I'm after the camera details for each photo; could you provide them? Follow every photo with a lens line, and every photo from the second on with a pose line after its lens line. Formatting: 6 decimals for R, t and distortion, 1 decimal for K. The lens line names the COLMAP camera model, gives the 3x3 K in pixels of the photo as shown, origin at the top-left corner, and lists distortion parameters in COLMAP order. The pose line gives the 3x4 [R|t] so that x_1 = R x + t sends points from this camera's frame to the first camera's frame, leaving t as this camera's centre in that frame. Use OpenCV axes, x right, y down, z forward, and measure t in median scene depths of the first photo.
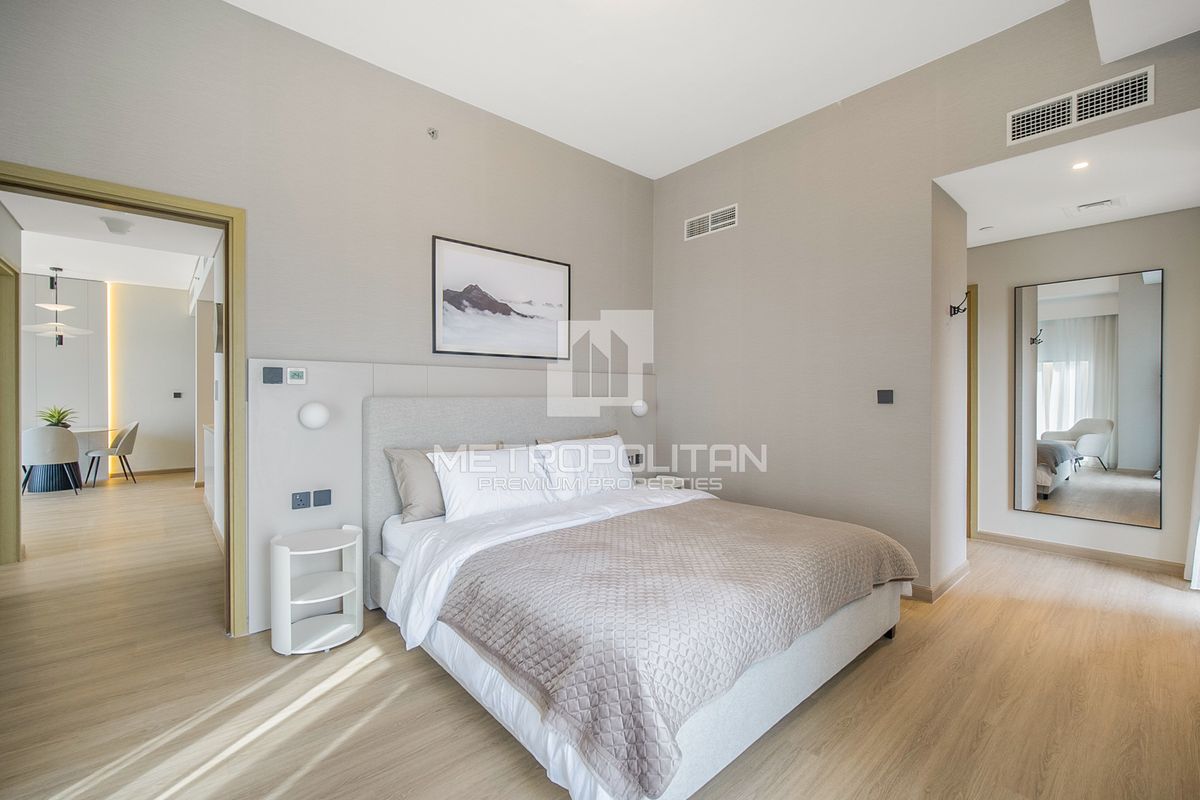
lens RADIAL K [[497.5, 0, 600.0], [0, 497.5, 400.0], [0, 0, 1]] dist [-0.001412, -0.000261]
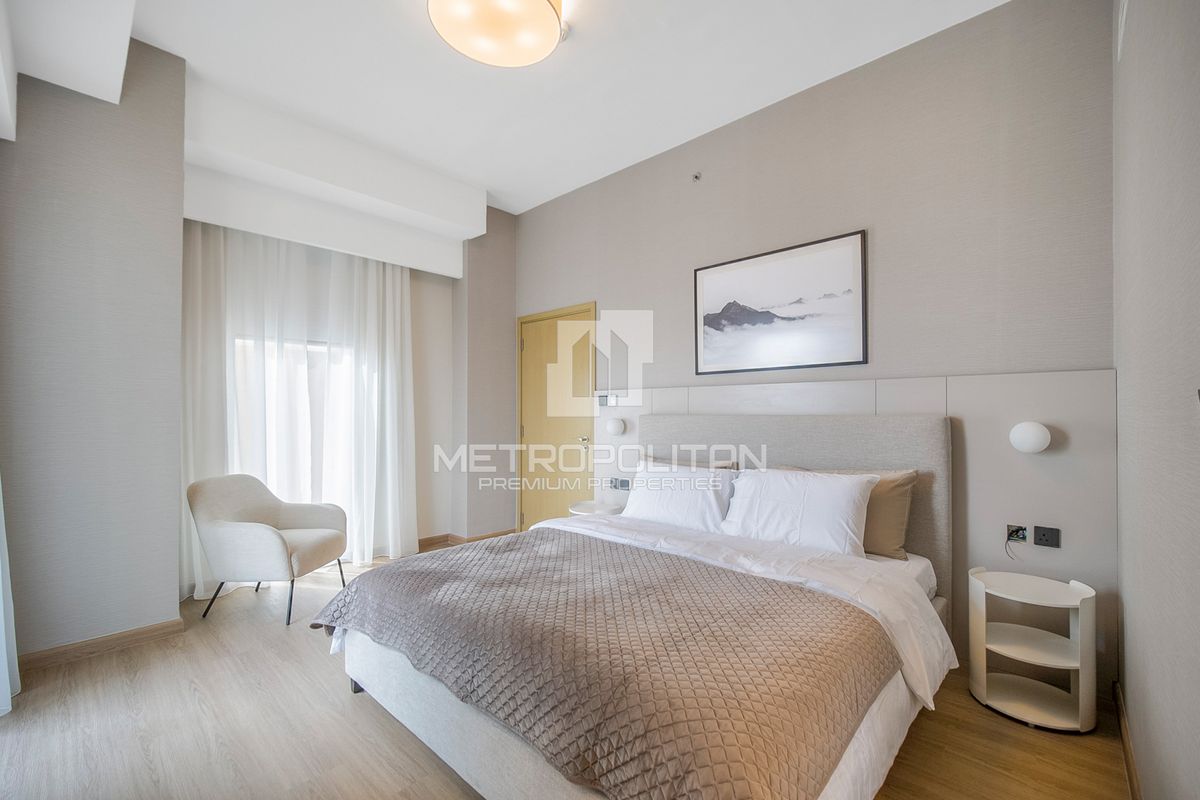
lens RADIAL K [[501.9, 0, 600.2], [0, 501.9, 412.0], [0, 0, 1]] dist [0.000670, 0.000046]
pose [[0.097400, -0.002783, -0.995241, 0.721150], [-0.008173, 0.999960, -0.003596, -0.005970], [0.995212, 0.008485, 0.097374, 0.646602]]
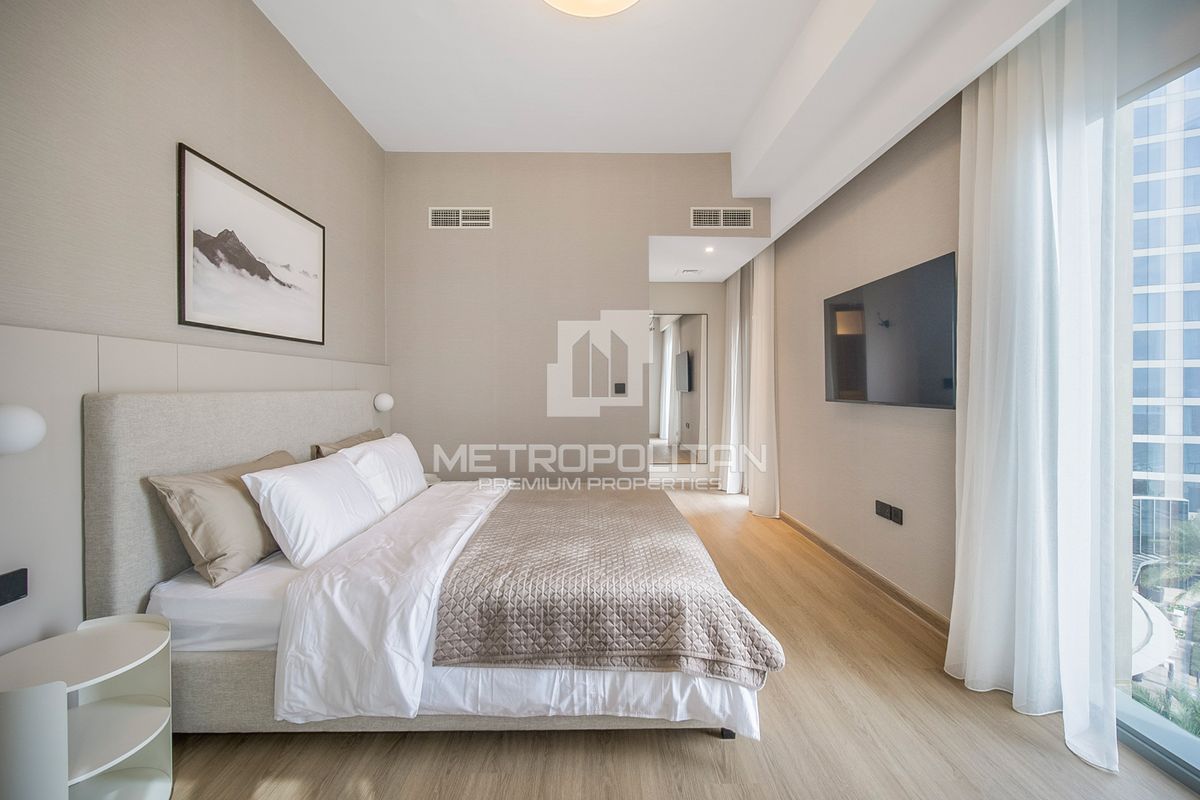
lens RADIAL K [[498.9, 0, 597.7], [0, 498.9, 390.7], [0, 0, 1]] dist [0.000211, -0.000120]
pose [[0.651099, -0.008947, 0.758940, -0.453029], [0.012367, 0.999923, 0.001179, -0.001691], [-0.758892, 0.008618, 0.651159, 0.157193]]
